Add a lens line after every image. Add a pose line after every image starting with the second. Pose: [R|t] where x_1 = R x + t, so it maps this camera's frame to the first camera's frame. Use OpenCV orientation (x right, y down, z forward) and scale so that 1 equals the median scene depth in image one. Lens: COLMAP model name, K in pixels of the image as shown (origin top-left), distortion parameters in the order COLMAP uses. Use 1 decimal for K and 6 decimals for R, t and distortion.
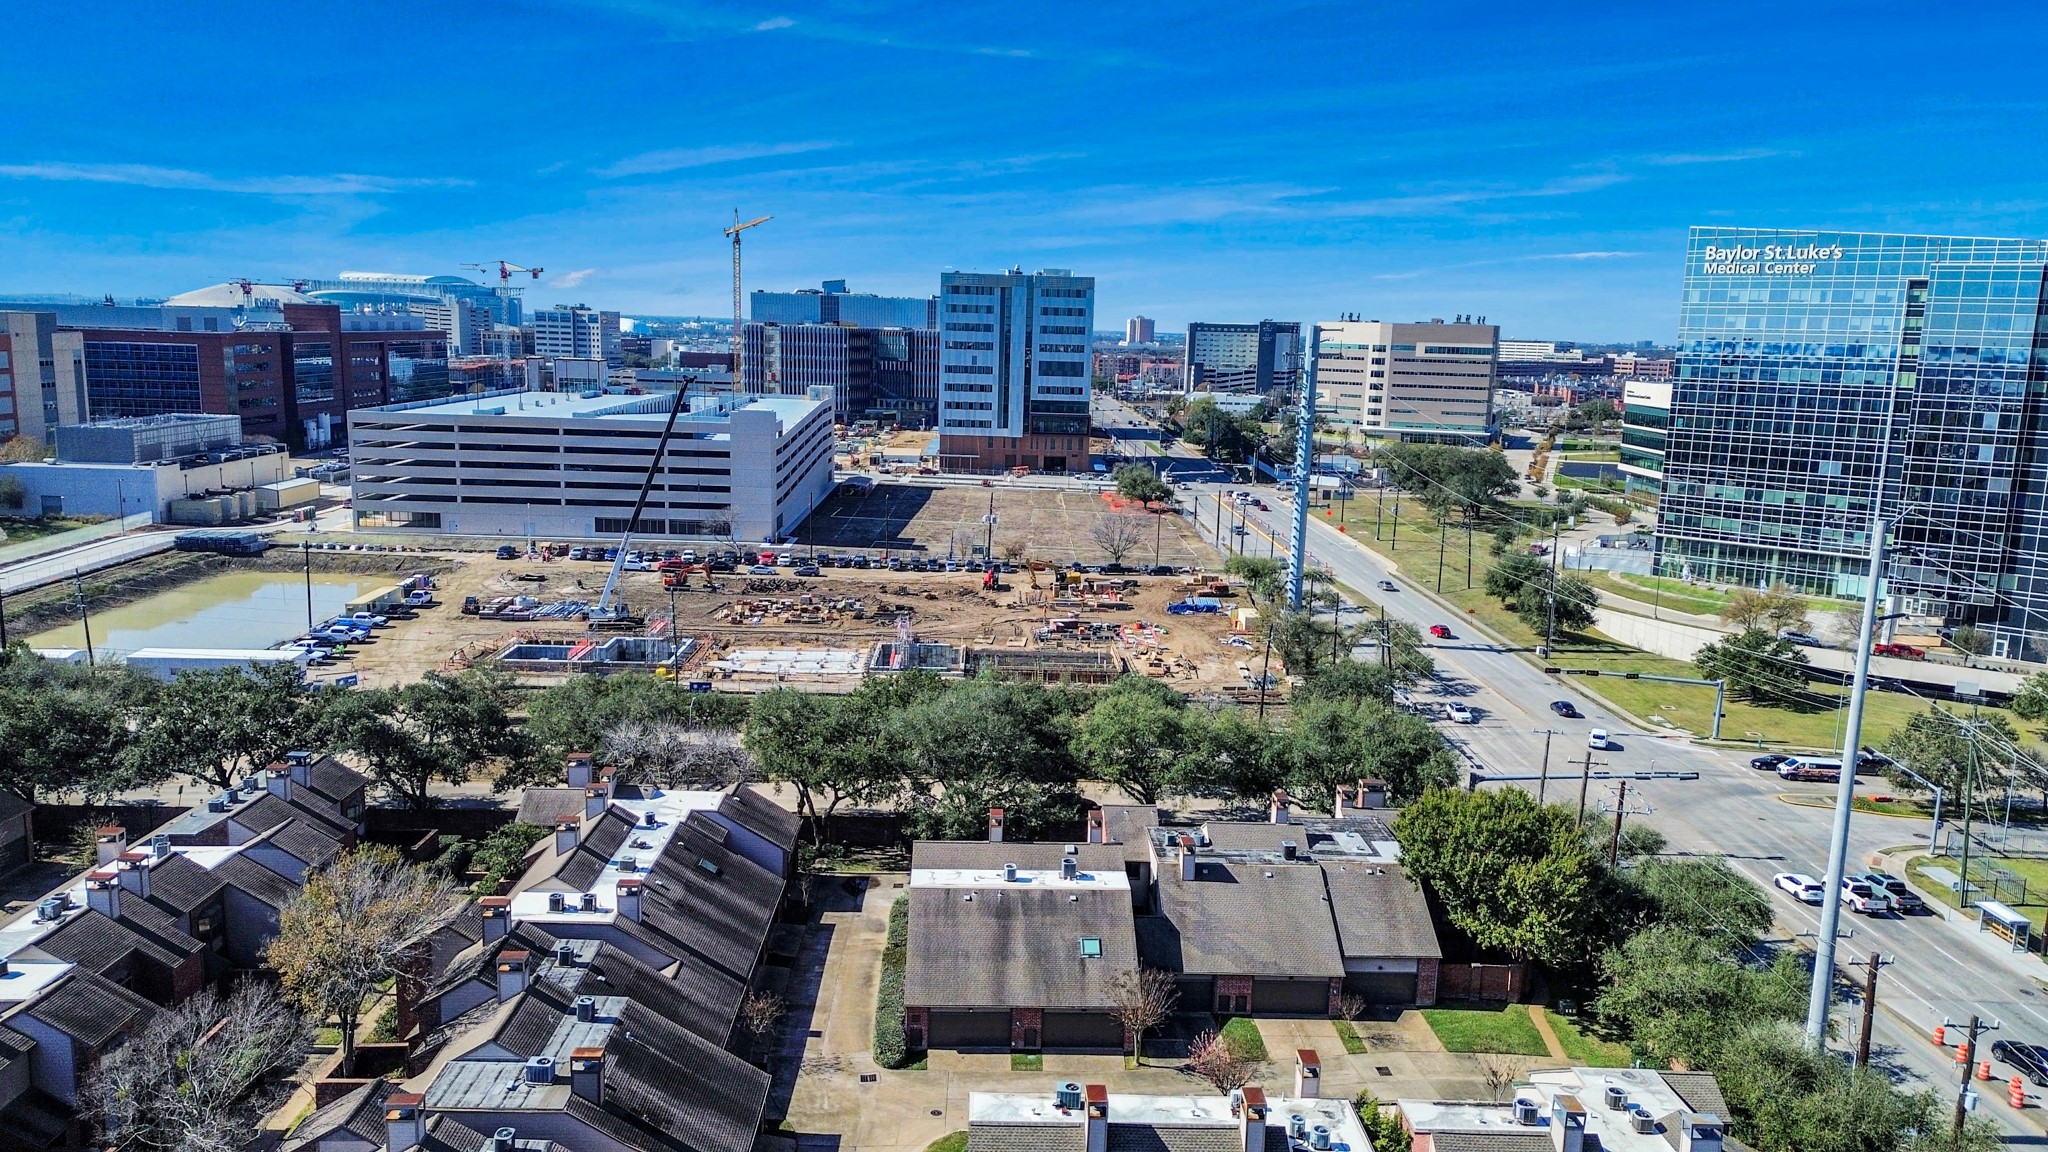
lens RADIAL K [[1461.4, 0, 1018.7], [0, 1461.4, 574.7], [0, 0, 1]] dist [0.065554, -0.034904]
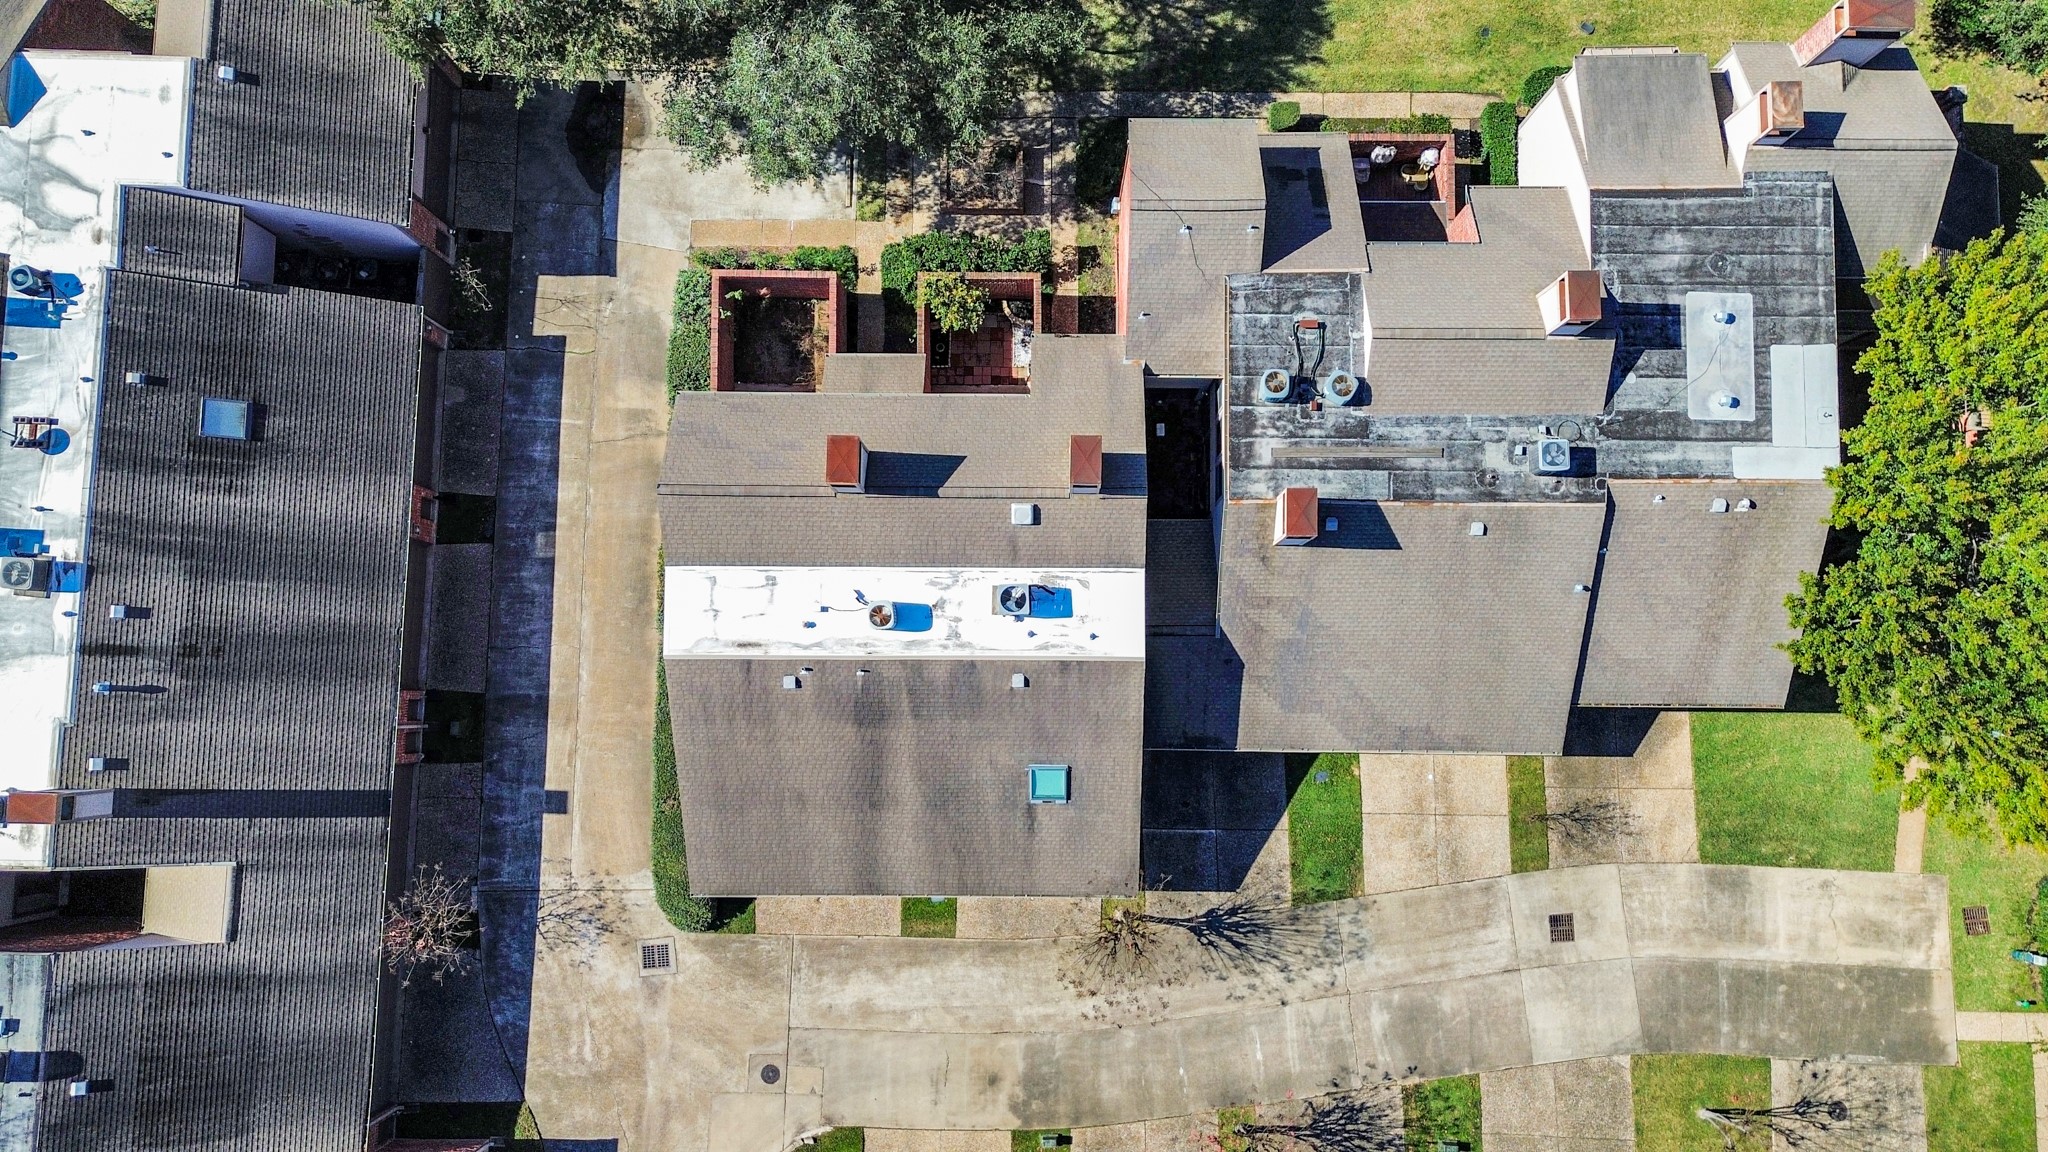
lens RADIAL K [[1461.4, 0, 1018.9], [0, 1461.4, 576.0], [0, 0, 1]] dist [0.065554, -0.034904]
pose [[0.998006, 0.040930, -0.048039, 0.059291], [0.036159, 0.253034, 0.966782, -0.238992], [0.051726, -0.966591, 0.251049, 0.933203]]
